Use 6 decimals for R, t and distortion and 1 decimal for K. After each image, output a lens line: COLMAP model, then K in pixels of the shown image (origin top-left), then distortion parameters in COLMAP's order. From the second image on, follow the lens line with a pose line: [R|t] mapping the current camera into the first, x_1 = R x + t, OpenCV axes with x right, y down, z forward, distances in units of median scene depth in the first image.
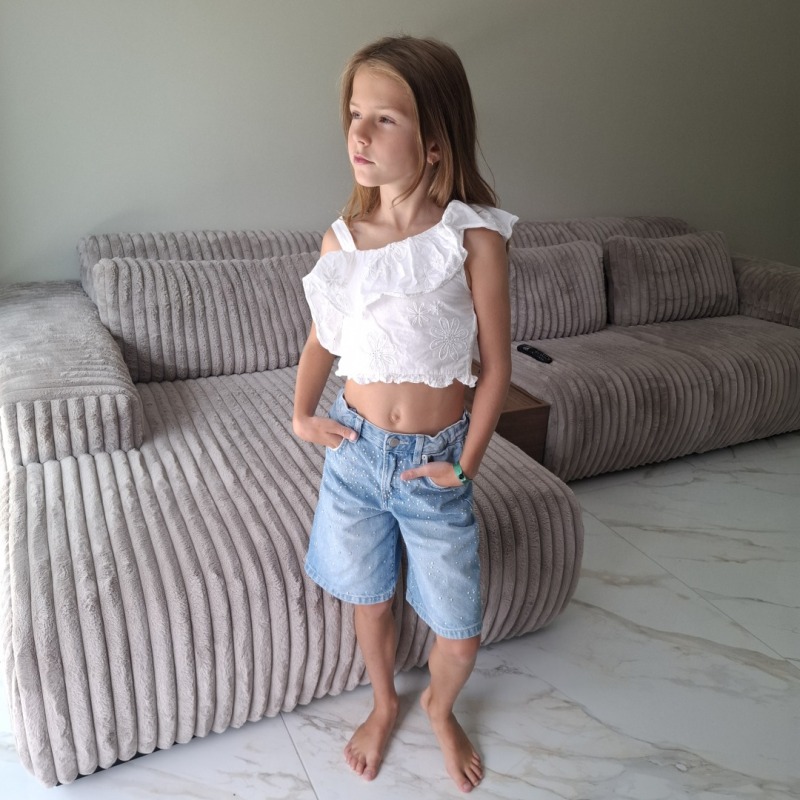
lens RADIAL K [[739.1, 0, 388.4], [0, 739.1, 391.4], [0, 0, 1]] dist [0.097747, -0.144122]
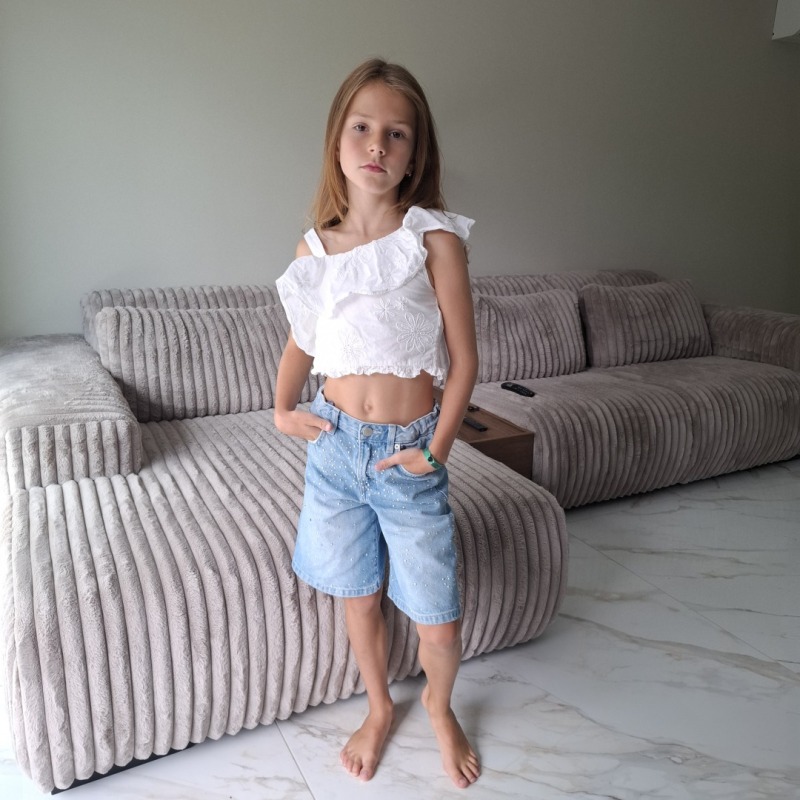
lens RADIAL K [[739.1, 0, 388.4], [0, 739.1, 391.4], [0, 0, 1]] dist [0.097747, -0.144122]
pose [[0.999483, -0.031518, 0.006345, 0.012713], [0.032066, 0.991550, -0.125703, 0.111631], [-0.002330, 0.125841, 0.992048, -0.049987]]
